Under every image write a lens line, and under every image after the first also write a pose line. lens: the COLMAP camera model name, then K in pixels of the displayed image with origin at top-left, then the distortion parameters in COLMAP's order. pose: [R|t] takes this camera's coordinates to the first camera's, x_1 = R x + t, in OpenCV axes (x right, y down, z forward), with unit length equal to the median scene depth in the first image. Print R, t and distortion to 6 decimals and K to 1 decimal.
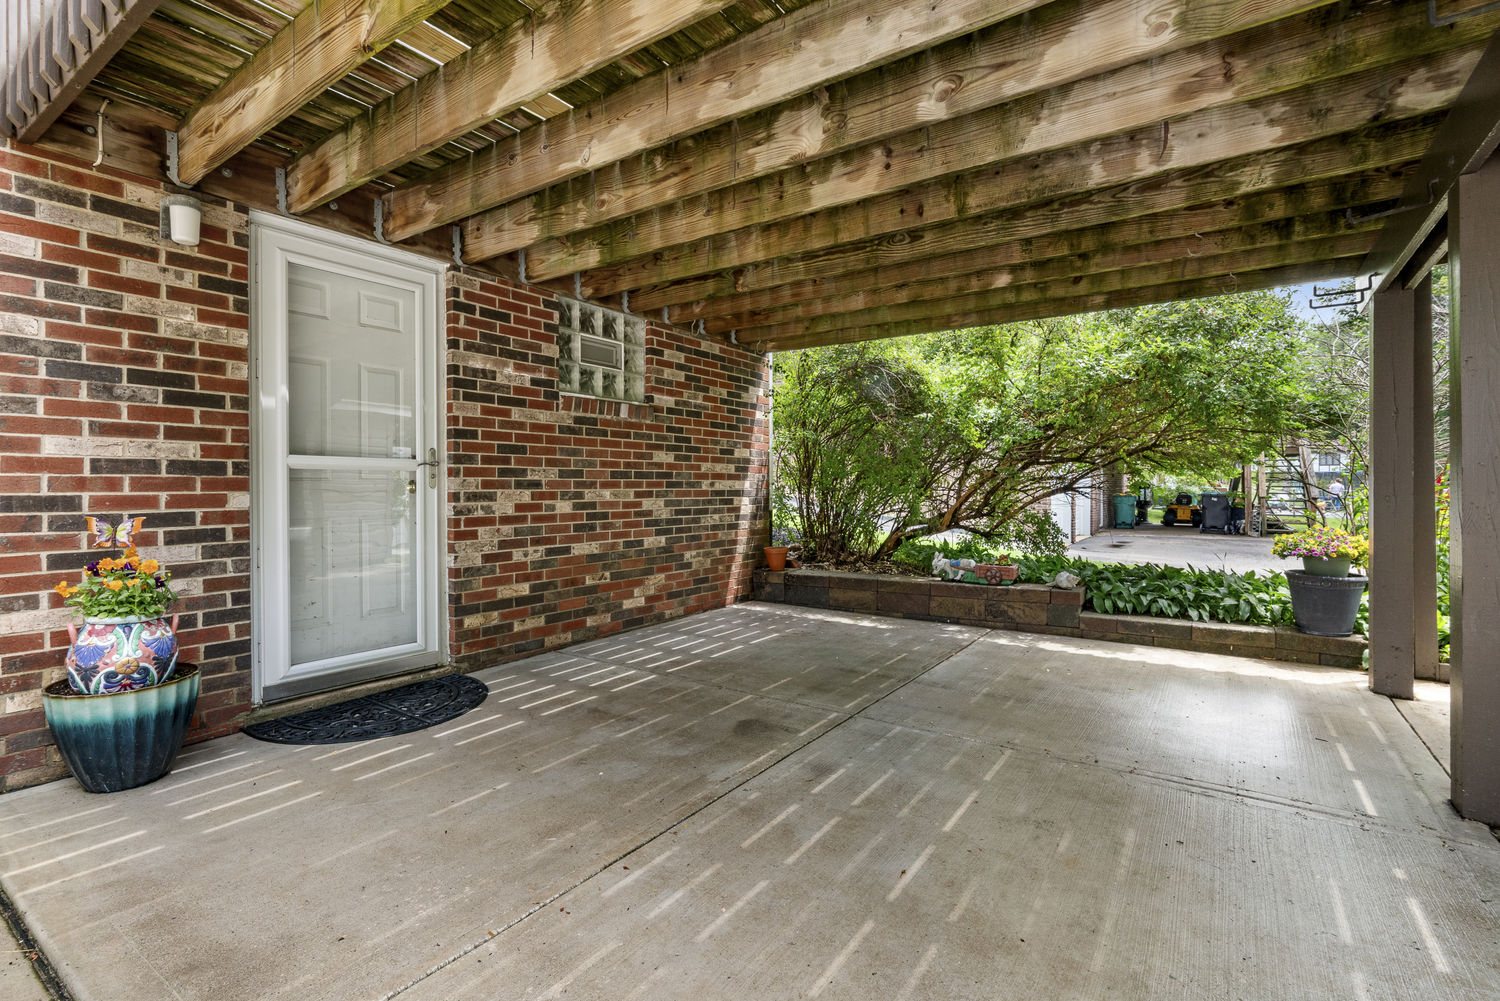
lens RADIAL K [[680.4, 0, 754.0], [0, 680.4, 490.5], [0, 0, 1]] dist [-0.008258, 0.004106]
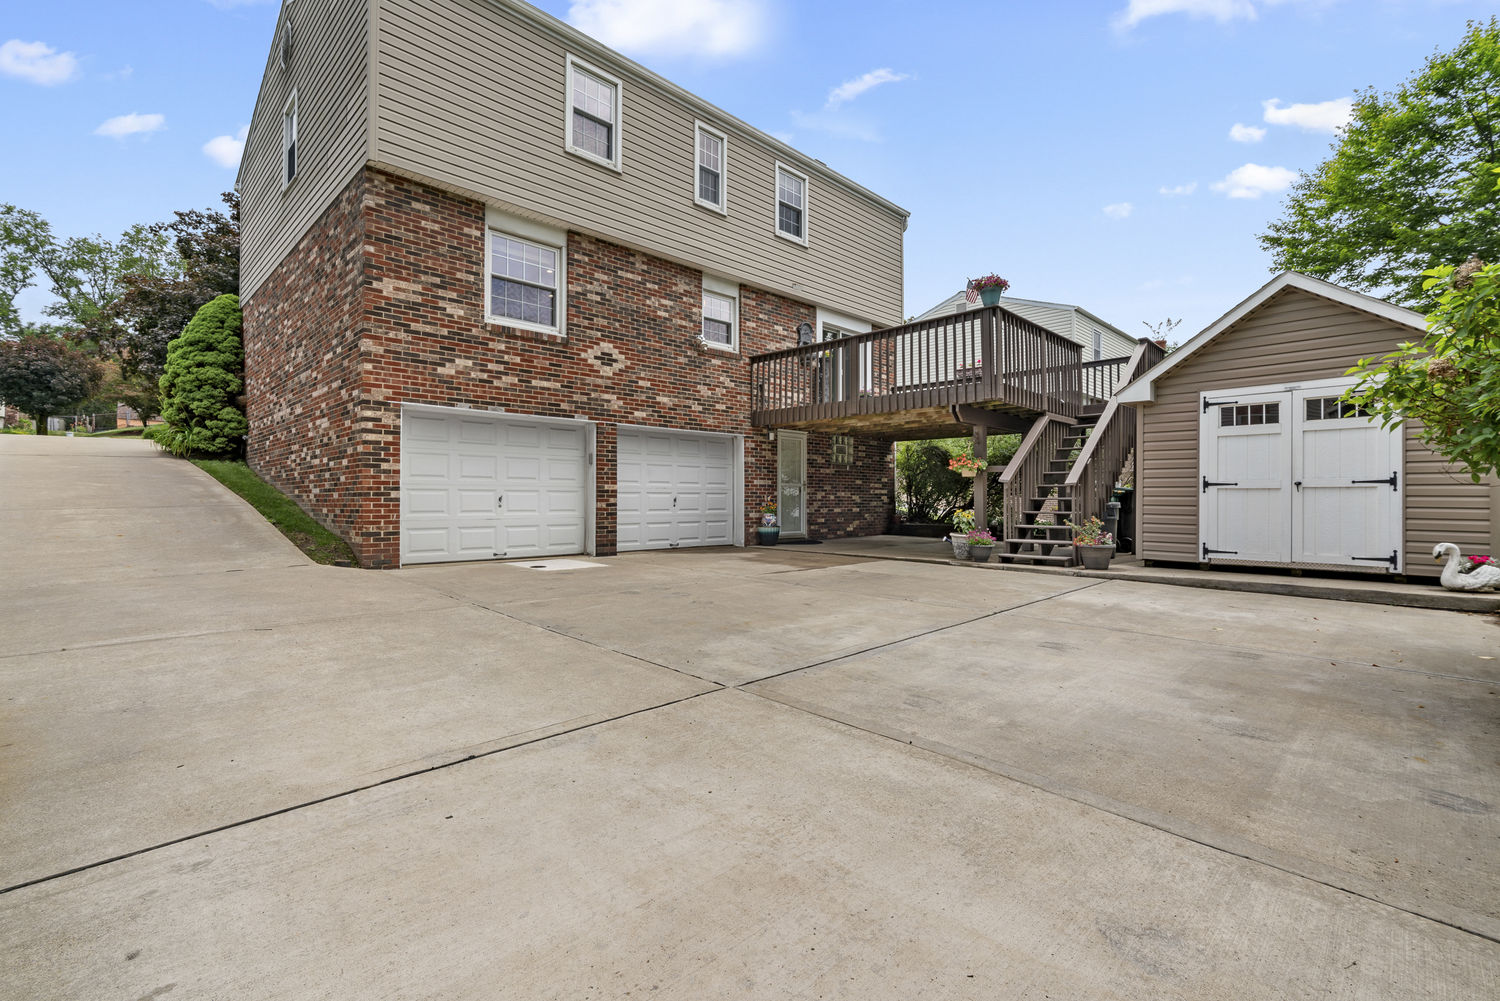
lens RADIAL K [[680.4, 0, 747.1], [0, 680.4, 498.0], [0, 0, 1]] dist [-0.008258, 0.004106]
pose [[0.981327, 0.004756, -0.192286, -0.038918], [-0.006663, 0.999935, -0.009269, 0.053847], [0.192229, 0.010377, 0.981295, -2.097031]]
